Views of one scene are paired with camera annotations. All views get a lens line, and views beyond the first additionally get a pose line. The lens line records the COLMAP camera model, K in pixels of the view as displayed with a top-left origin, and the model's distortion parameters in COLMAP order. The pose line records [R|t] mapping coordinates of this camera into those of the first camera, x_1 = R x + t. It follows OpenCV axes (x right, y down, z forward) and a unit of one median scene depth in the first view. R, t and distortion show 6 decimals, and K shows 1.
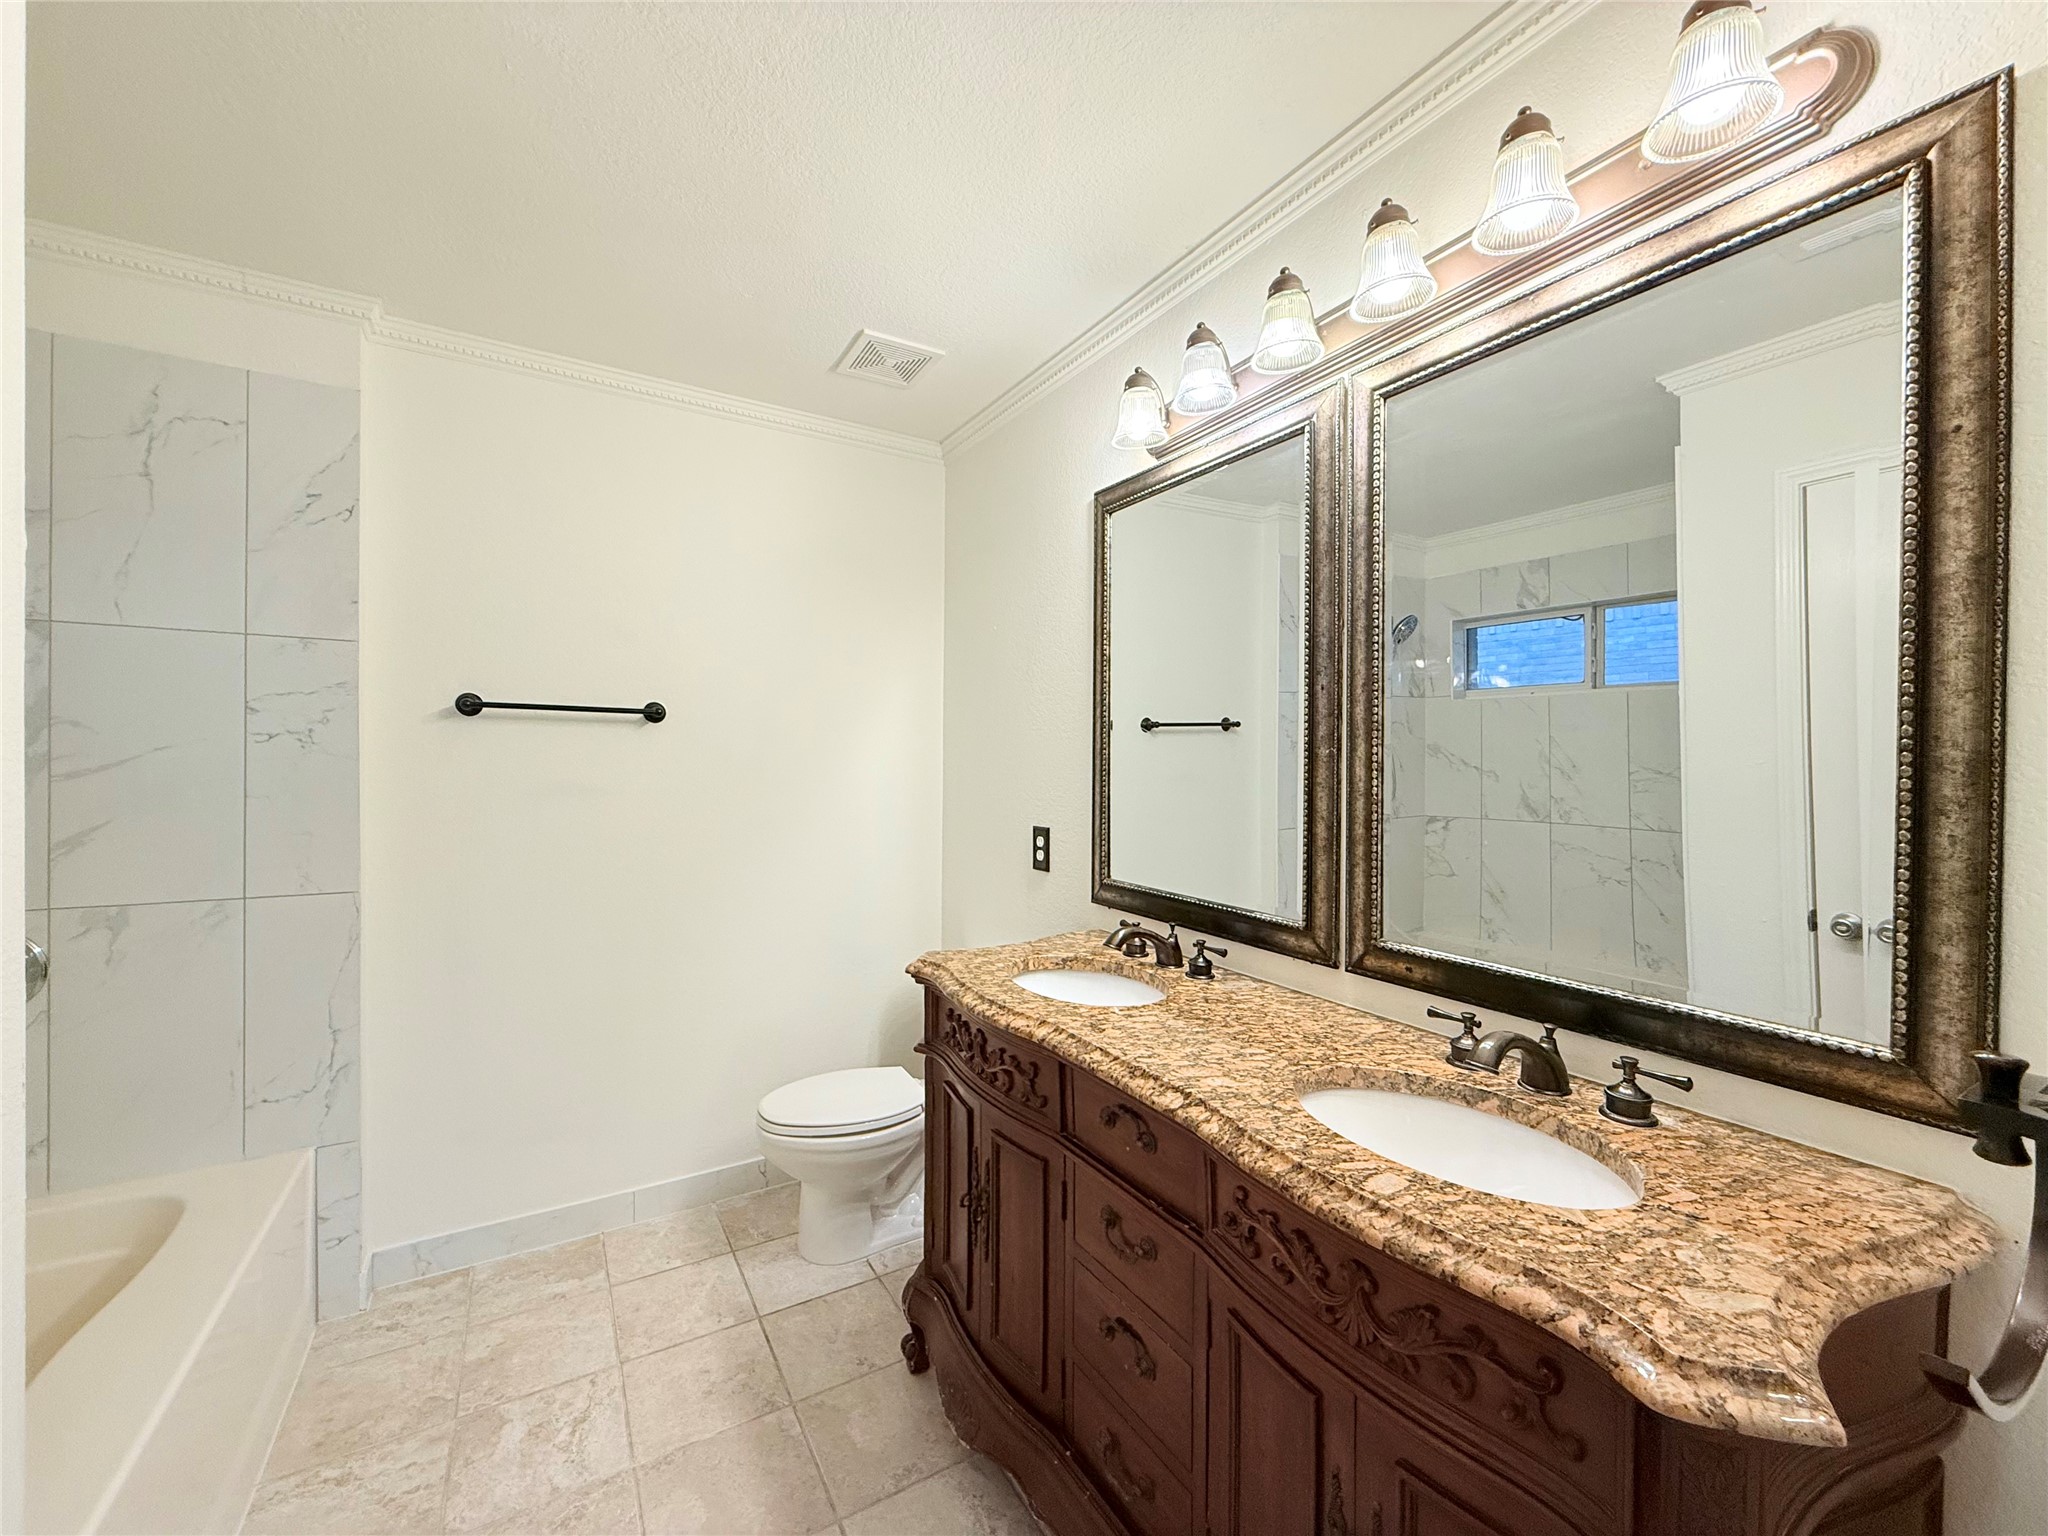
lens RADIAL K [[817.0, 0, 1025.2], [0, 817.0, 762.6], [0, 0, 1]] dist [-0.000141, -0.000124]
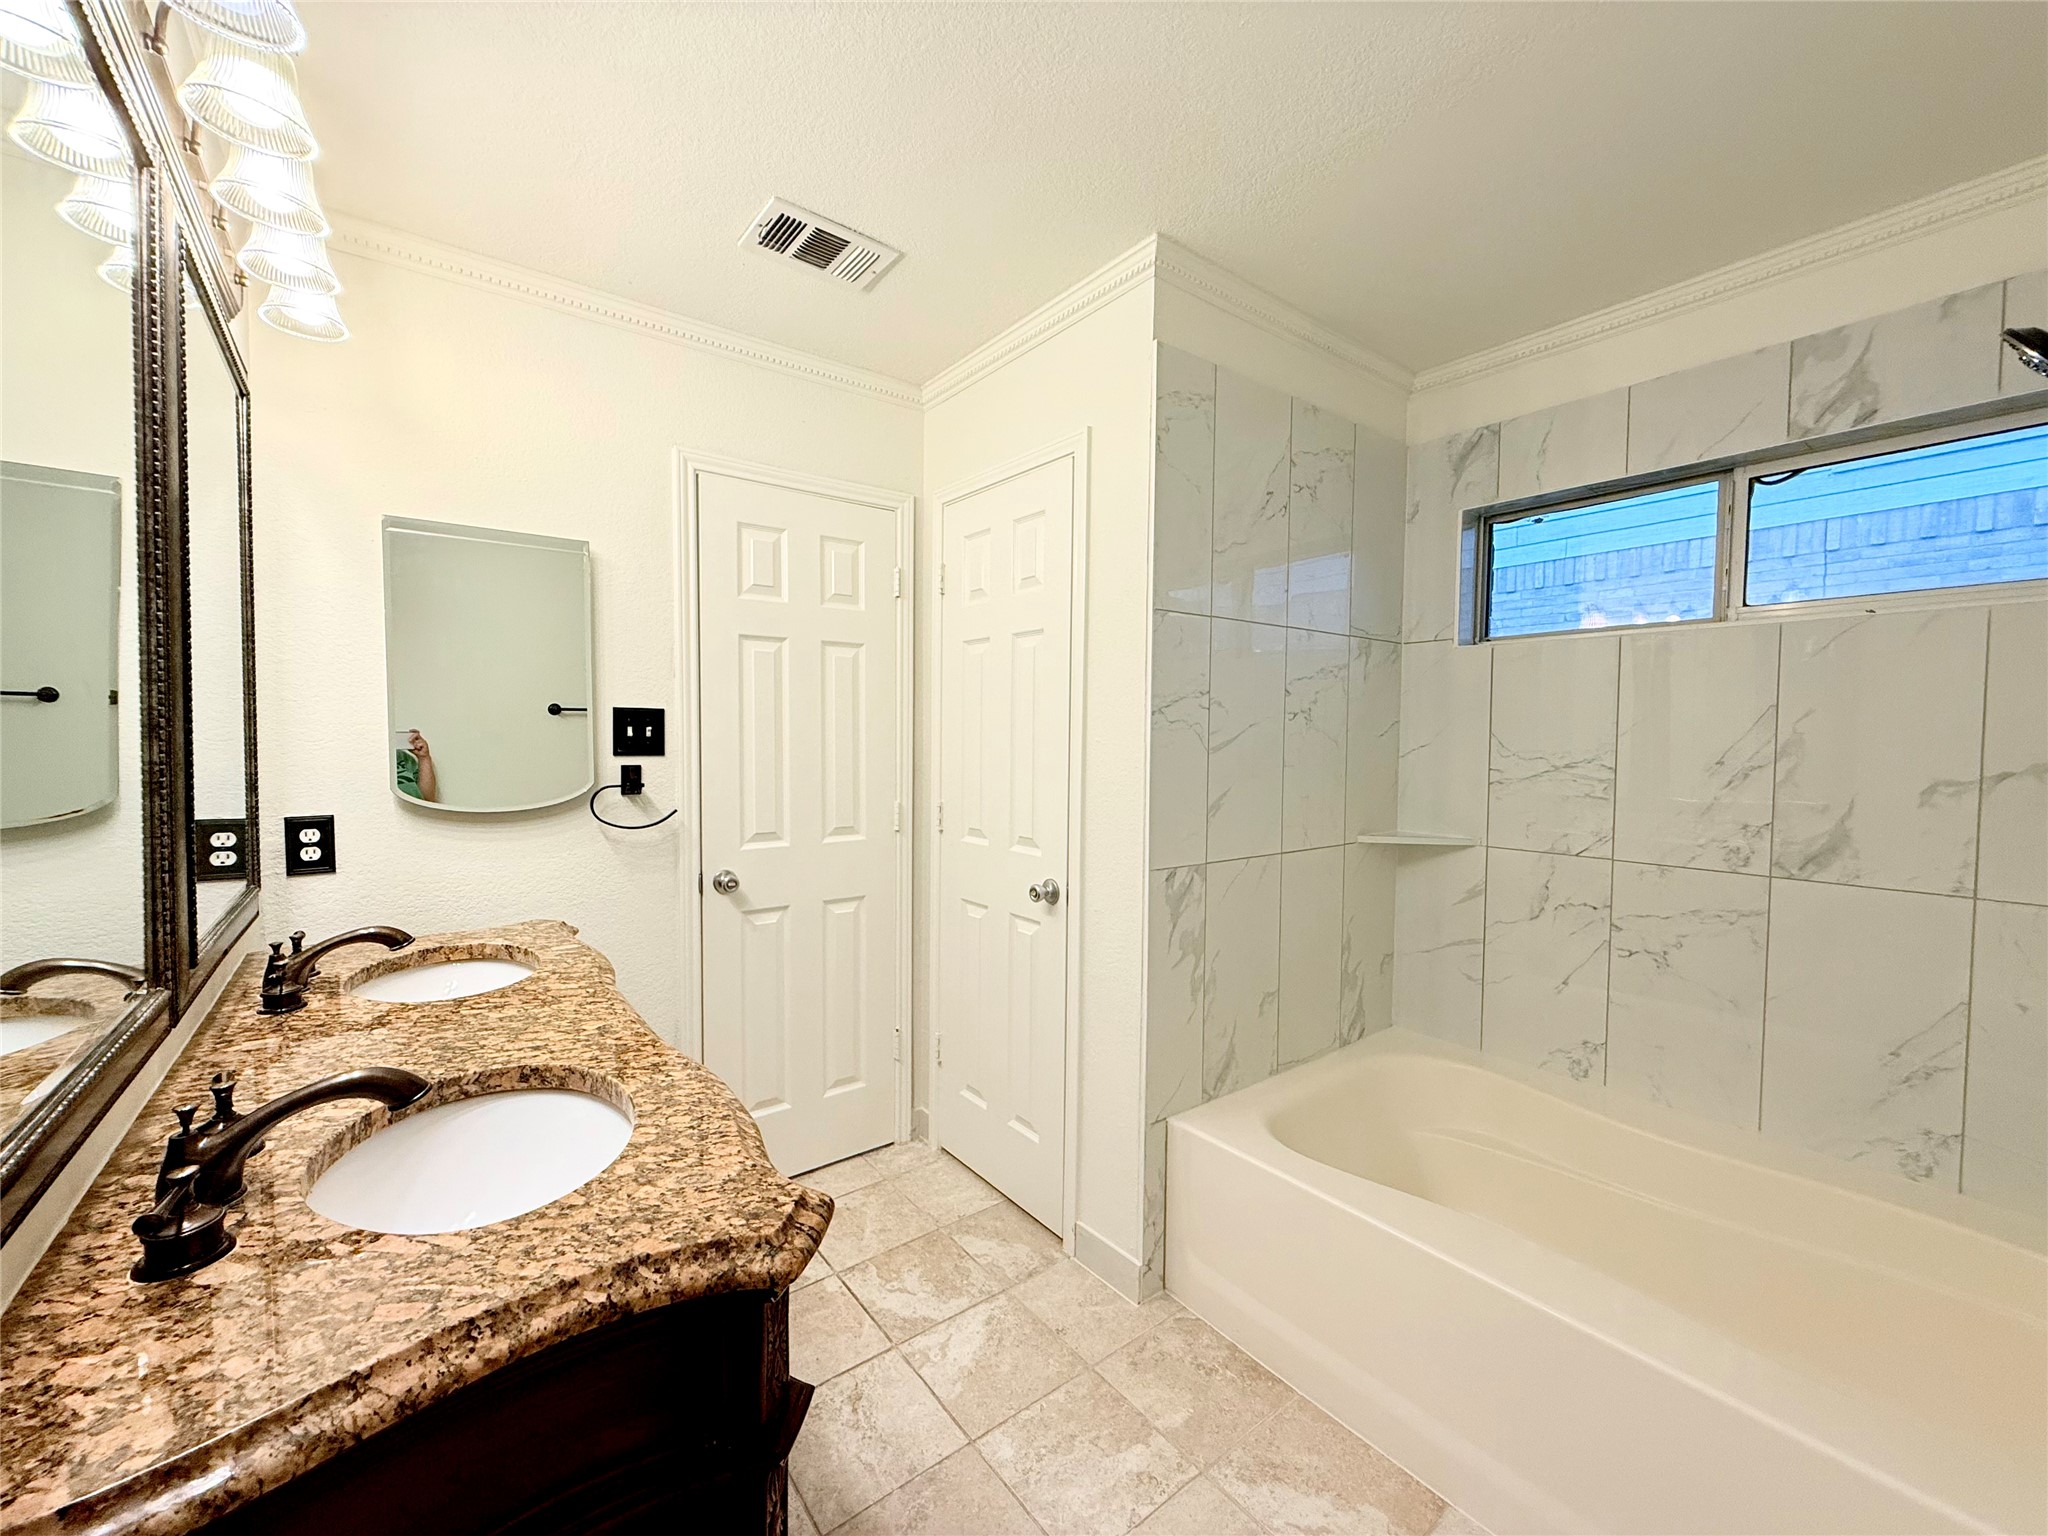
lens RADIAL K [[817.0, 0, 1026.6], [0, 817.0, 763.3], [0, 0, 1]] dist [-0.000141, -0.000124]
pose [[-0.992866, -0.005345, -0.119115, -0.259710], [-0.009326, 0.999415, 0.032891, 0.004928], [0.118870, 0.033767, -0.992335, 1.932099]]
